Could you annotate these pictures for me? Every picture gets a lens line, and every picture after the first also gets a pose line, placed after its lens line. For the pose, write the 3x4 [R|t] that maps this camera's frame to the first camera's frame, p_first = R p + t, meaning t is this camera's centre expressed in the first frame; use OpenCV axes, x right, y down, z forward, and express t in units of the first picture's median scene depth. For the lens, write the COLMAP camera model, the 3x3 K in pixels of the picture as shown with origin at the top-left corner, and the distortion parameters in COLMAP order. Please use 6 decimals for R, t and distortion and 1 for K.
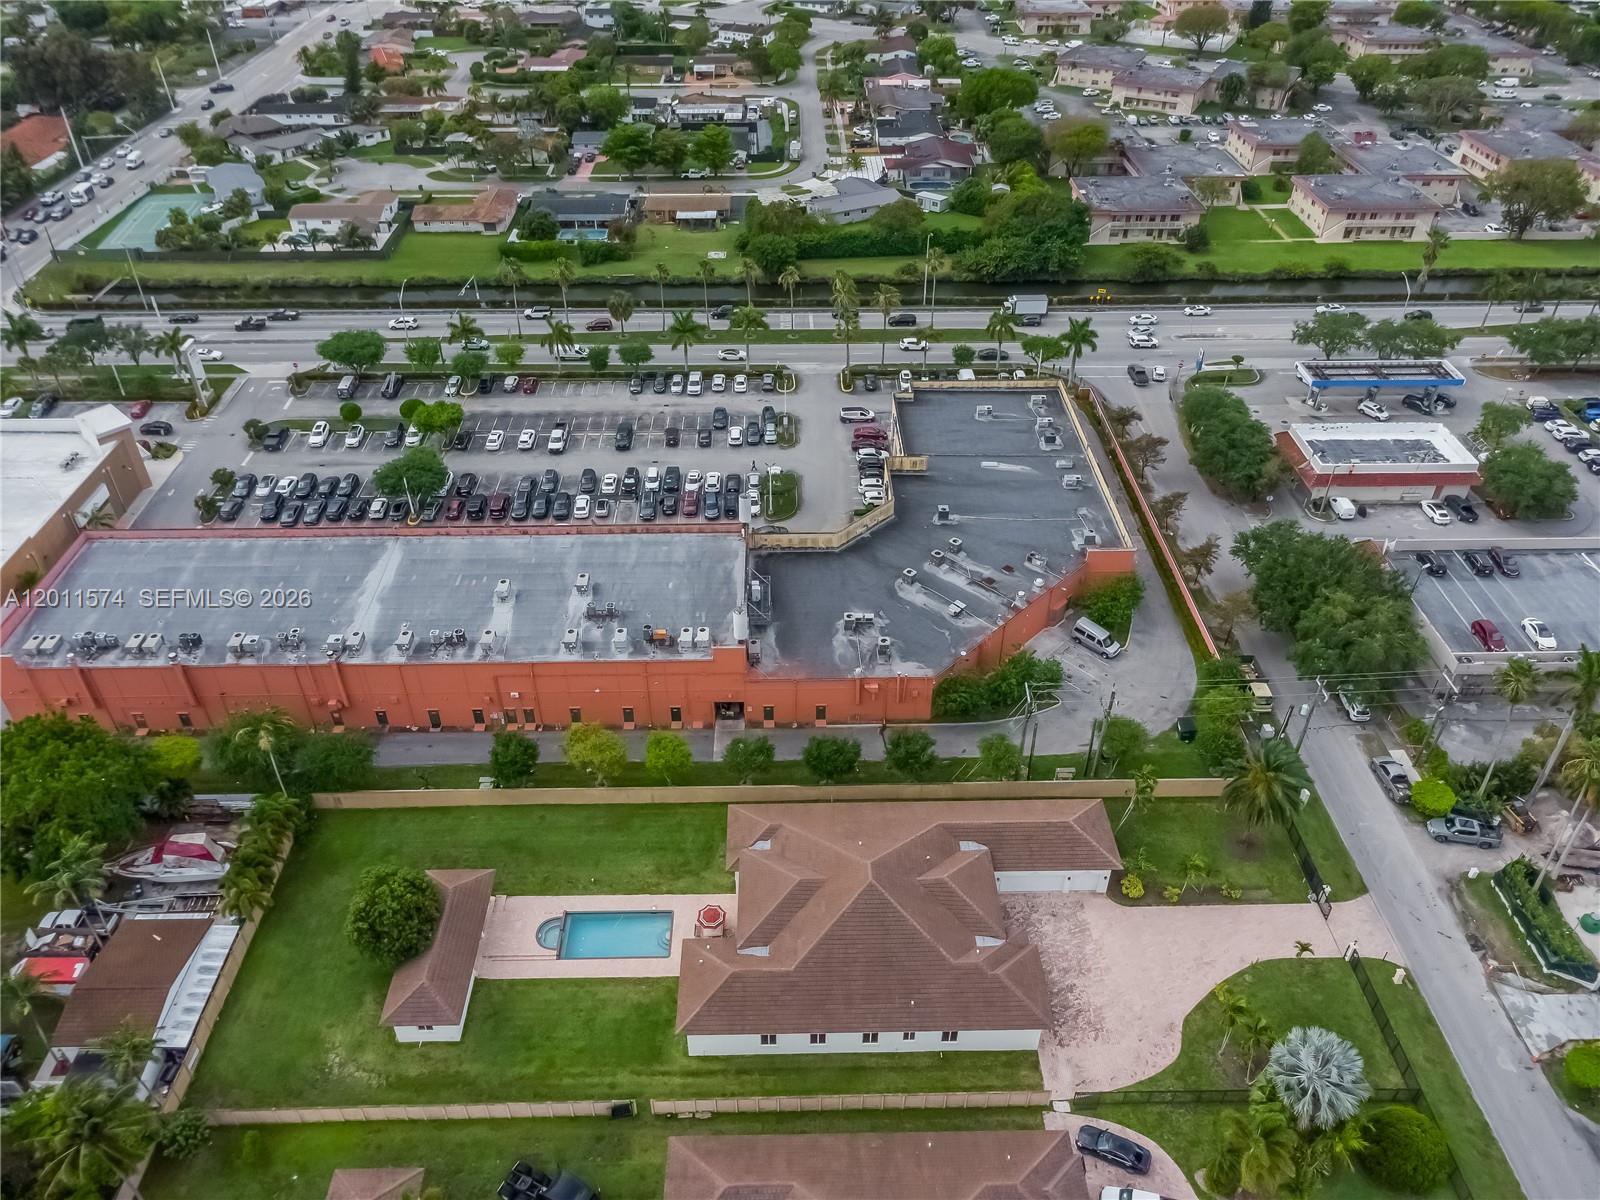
lens RADIAL K [[1153.0, 0, 800.0], [0, 1153.0, 600.0], [0, 0, 1]] dist [0.005833, -0.002587]
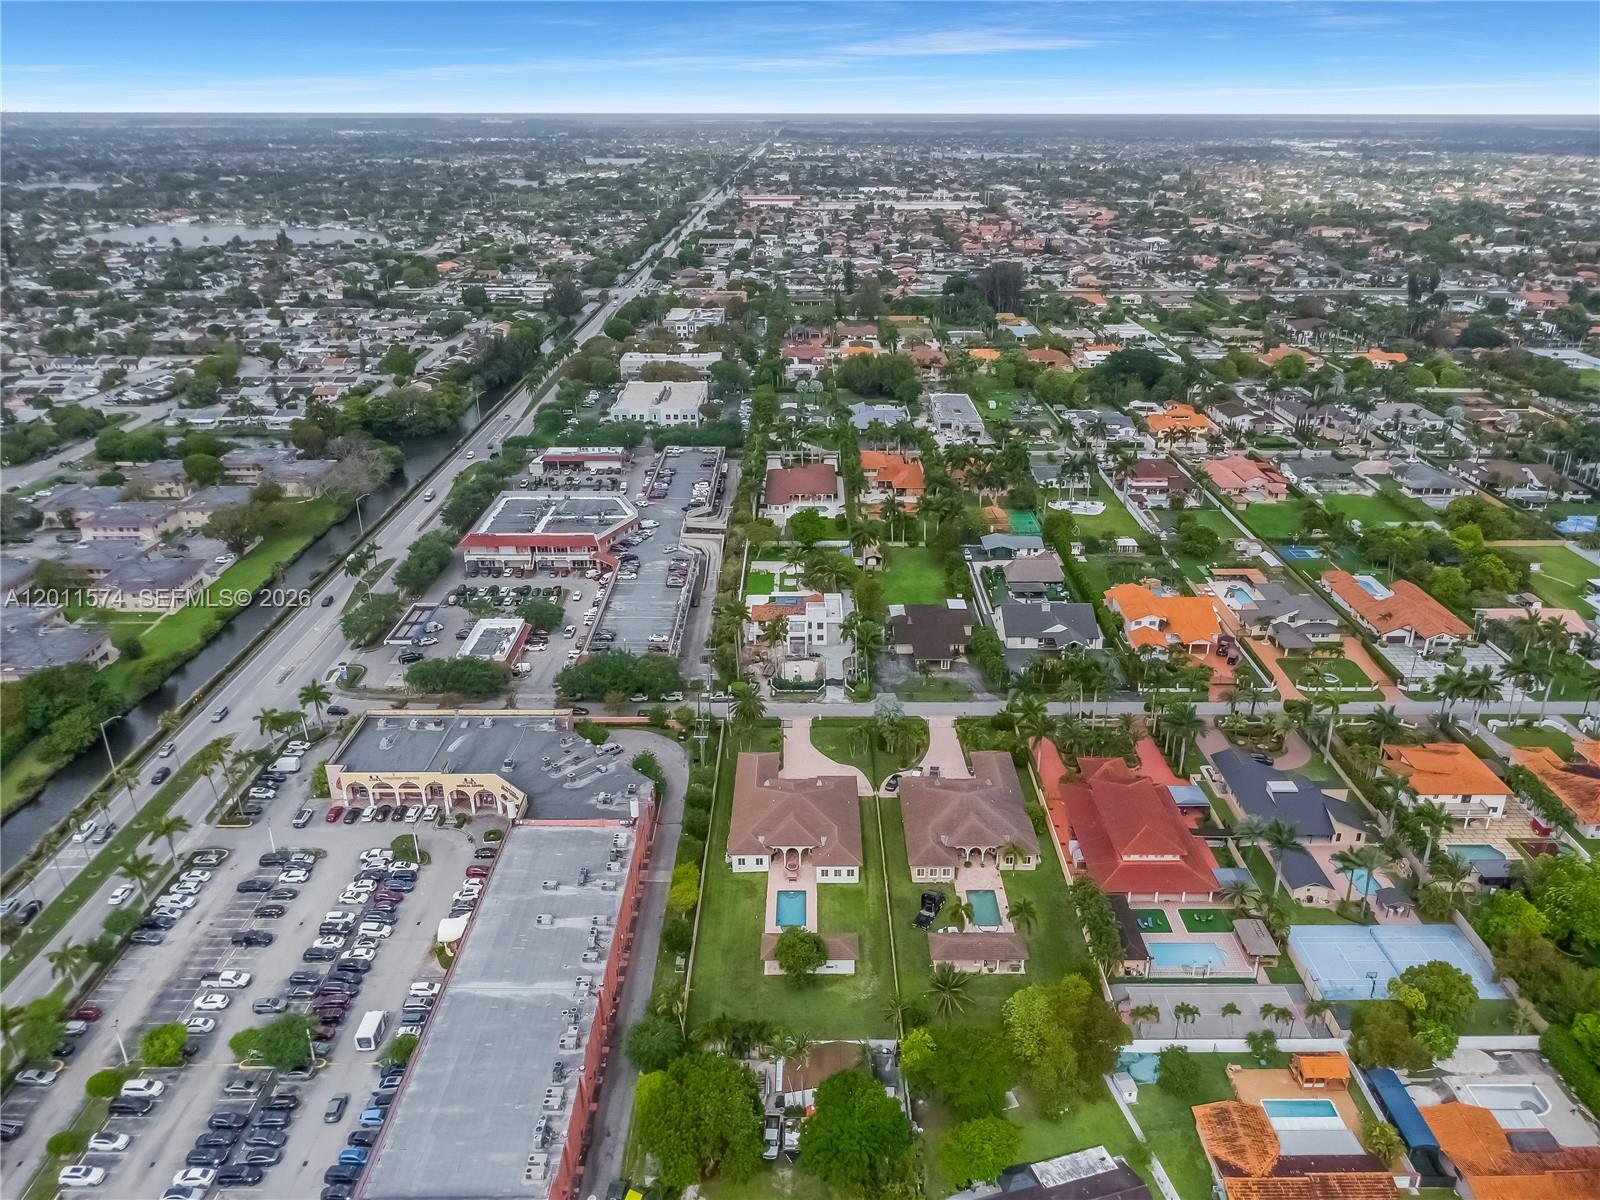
lens RADIAL K [[1153.0, 0, 800.0], [0, 1153.0, 600.0], [0, 0, 1]] dist [0.005833, -0.002587]
pose [[0.020755, -0.392814, 0.919384, -0.967119], [0.607189, 0.735521, 0.300550, -0.370625], [-0.794286, 0.552002, 0.253778, 0.116726]]
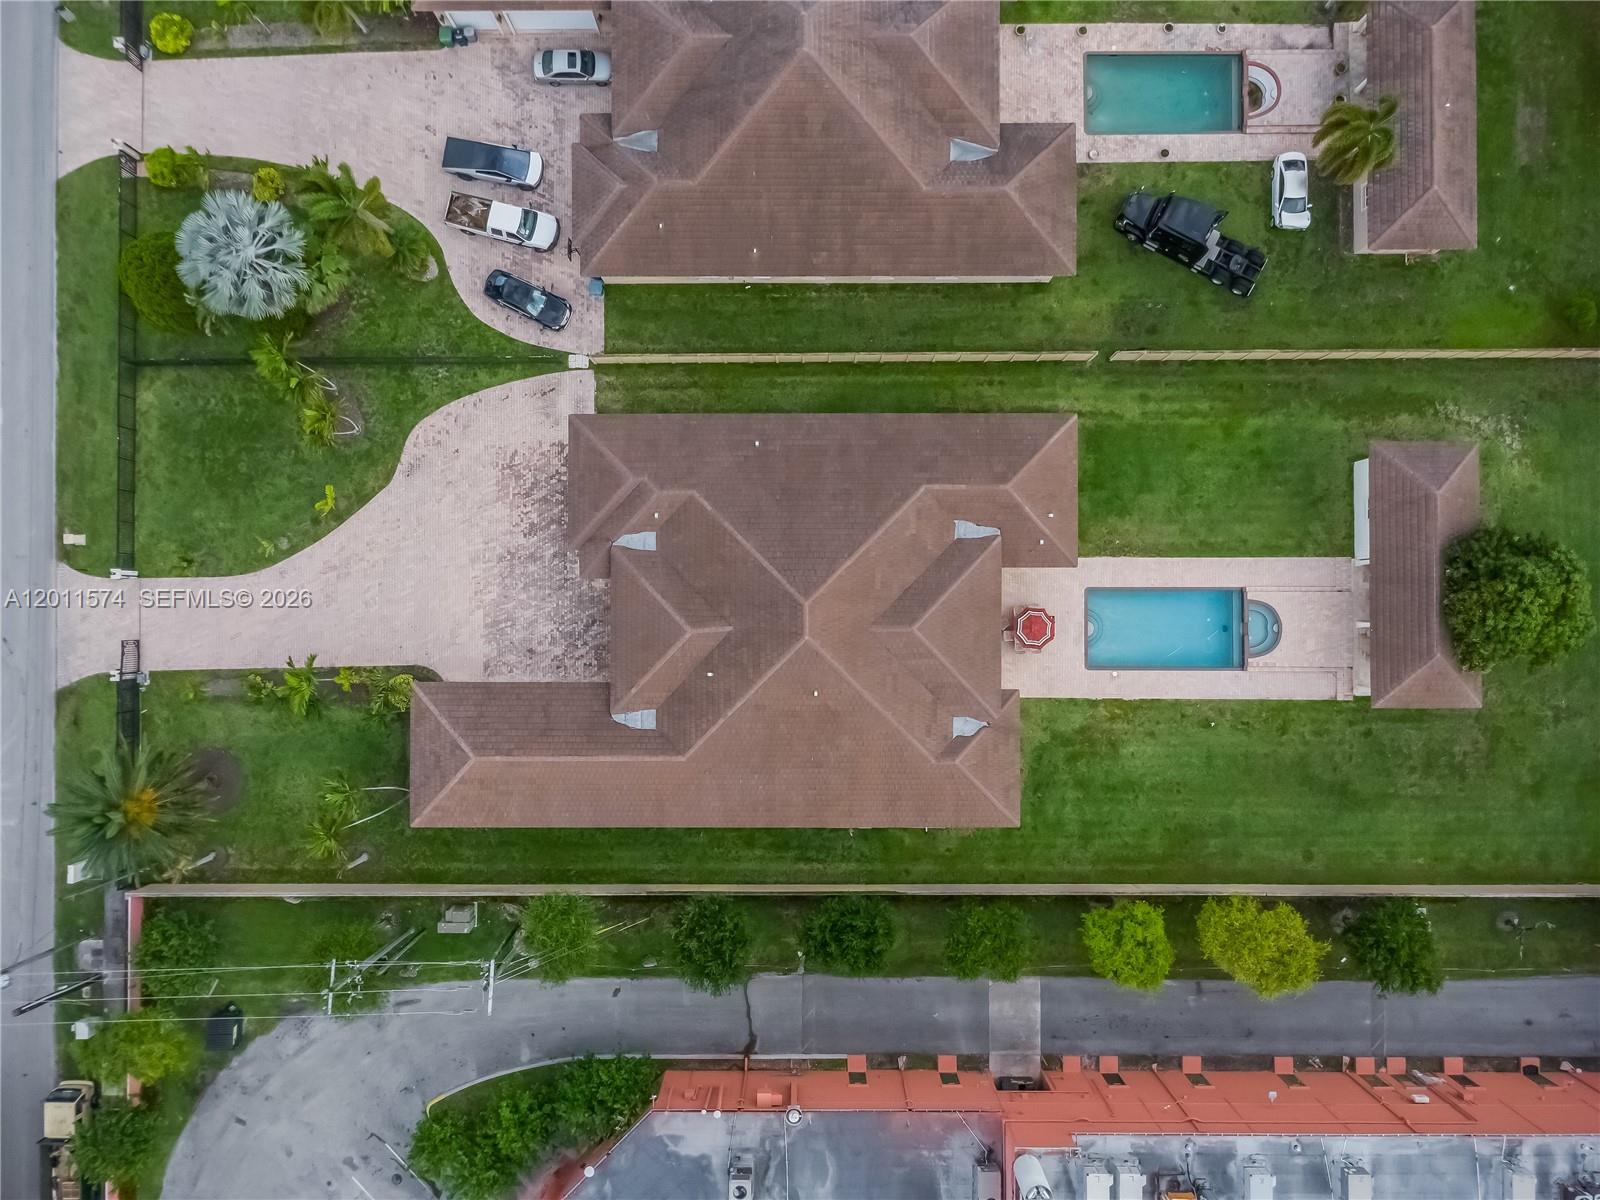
lens RADIAL K [[1153.0, 0, 800.0], [0, 1153.0, 600.0], [0, 0, 1]] dist [0.005833, -0.002587]
pose [[-0.999798, -0.019026, 0.006436, 0.031612], [0.016510, -0.596040, 0.802785, -0.145768], [-0.011438, 0.802729, 0.596234, 0.318852]]
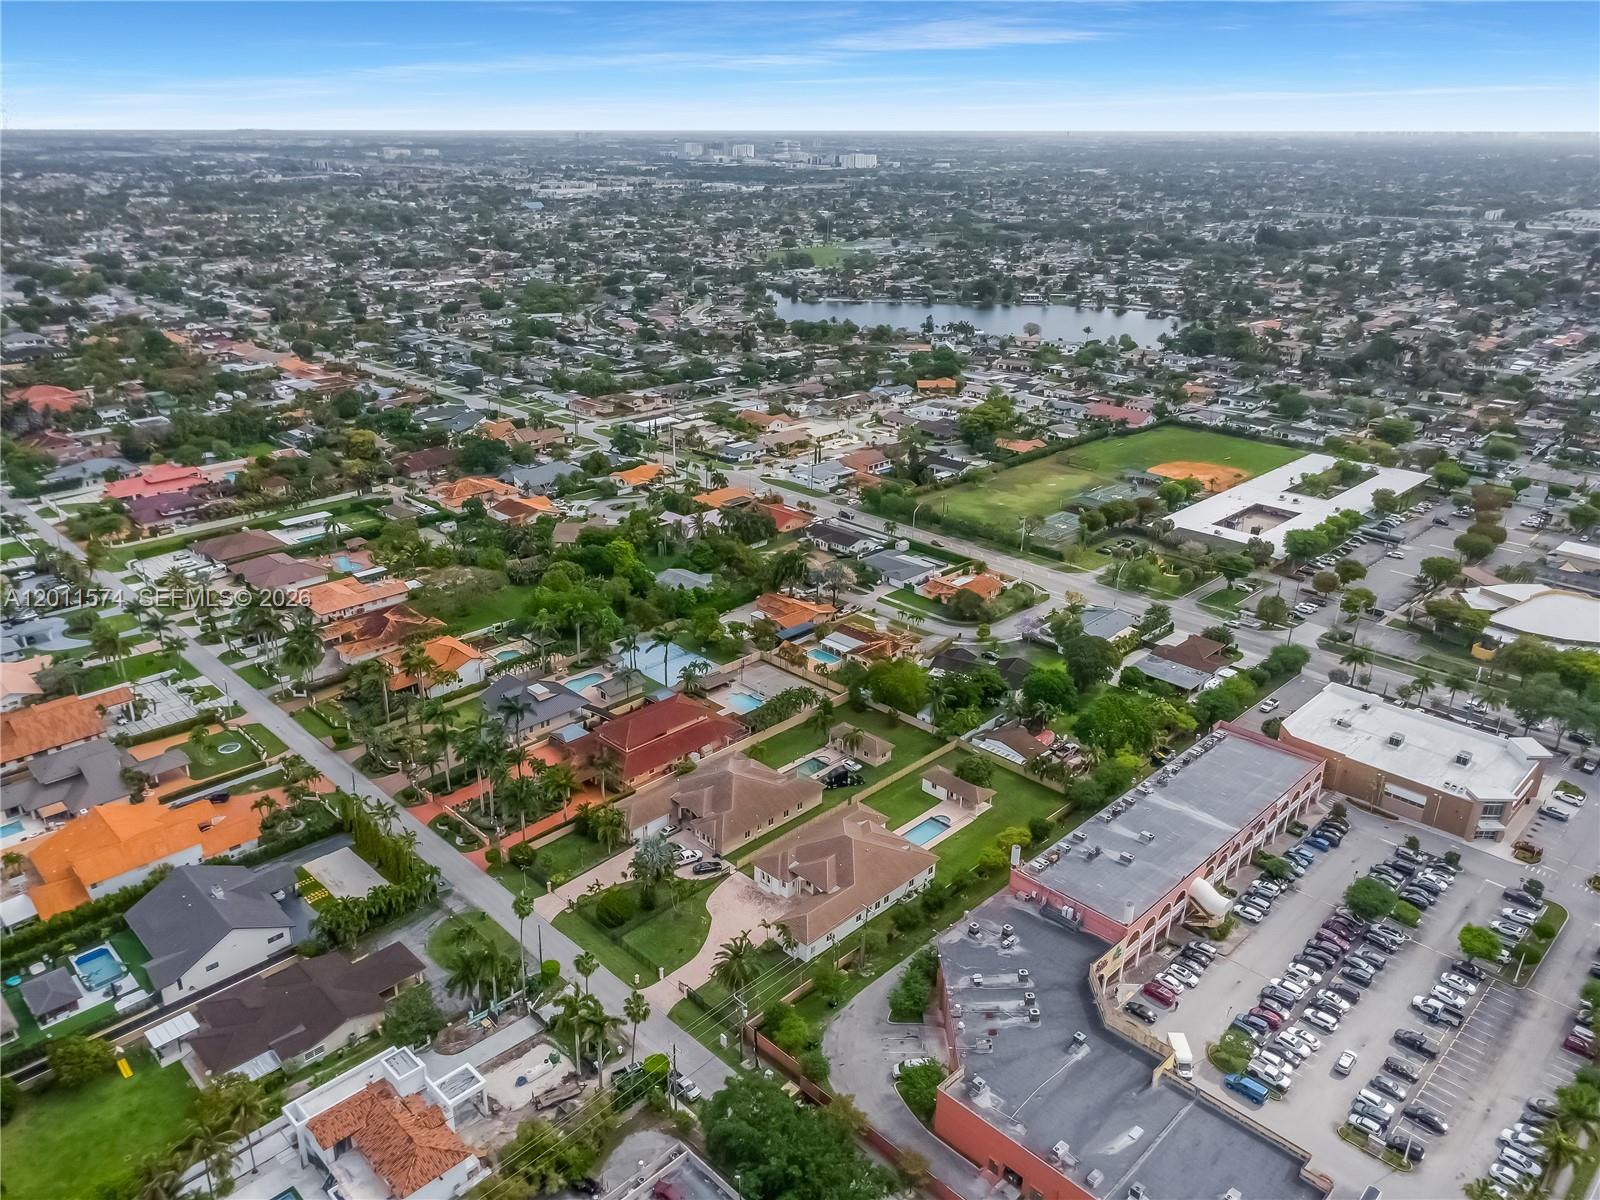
lens RADIAL K [[1153.0, 0, 800.0], [0, 1153.0, 600.0], [0, 0, 1]] dist [0.005833, -0.002587]
pose [[-0.718863, 0.256656, -0.646037, 0.750014], [-0.428511, 0.568171, 0.702538, -0.796268], [0.547370, 0.781863, -0.298458, 0.657028]]
